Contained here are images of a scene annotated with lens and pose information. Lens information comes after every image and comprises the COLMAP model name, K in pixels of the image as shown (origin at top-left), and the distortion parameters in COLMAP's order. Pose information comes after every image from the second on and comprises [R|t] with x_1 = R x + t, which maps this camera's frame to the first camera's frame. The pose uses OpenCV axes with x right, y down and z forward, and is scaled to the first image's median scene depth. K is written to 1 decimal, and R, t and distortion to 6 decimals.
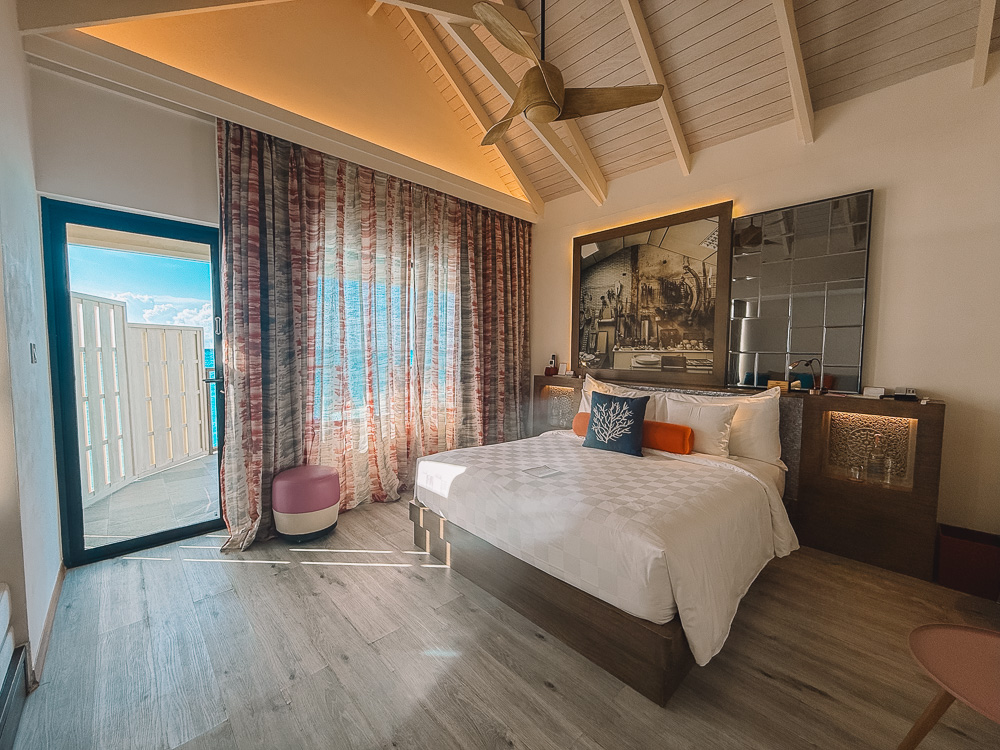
lens RADIAL K [[401.8, 0, 499.1], [0, 401.8, 374.7], [0, 0, 1]] dist [-0.010936, 0.000582]
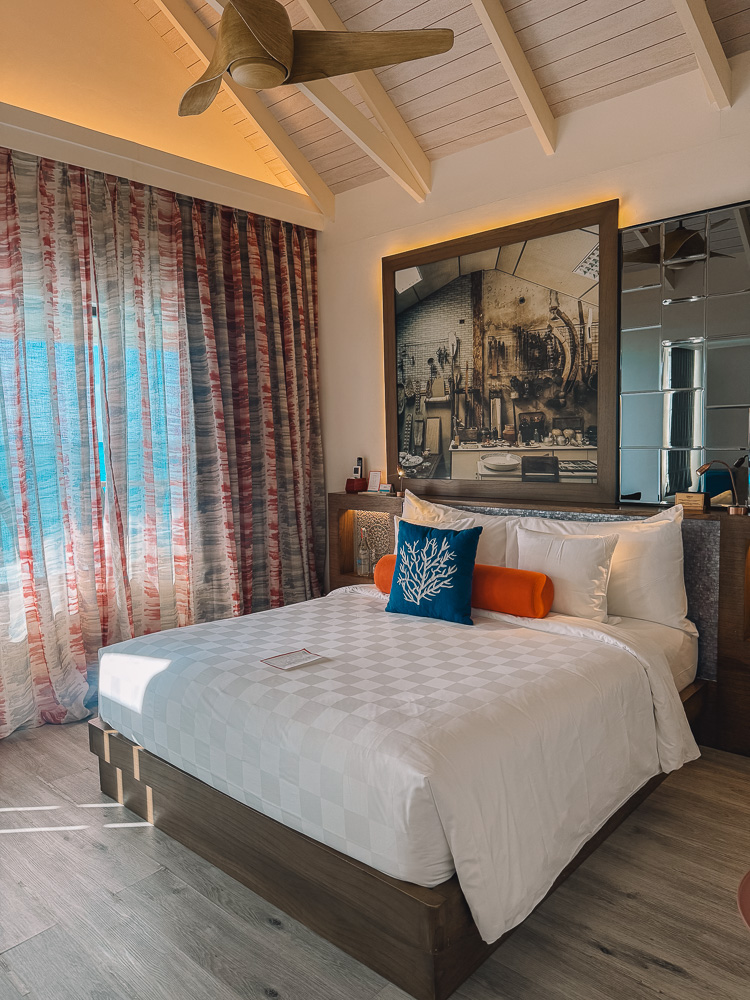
lens RADIAL K [[705.0, 0, 376.8], [0, 705.0, 503.7], [0, 0, 1]] dist [0.030896, -0.050942]
pose [[0.996327, -0.040535, 0.075430, 0.110441], [0.038096, 0.998713, 0.033492, -0.020590], [-0.076690, -0.030495, 0.996589, -0.058064]]
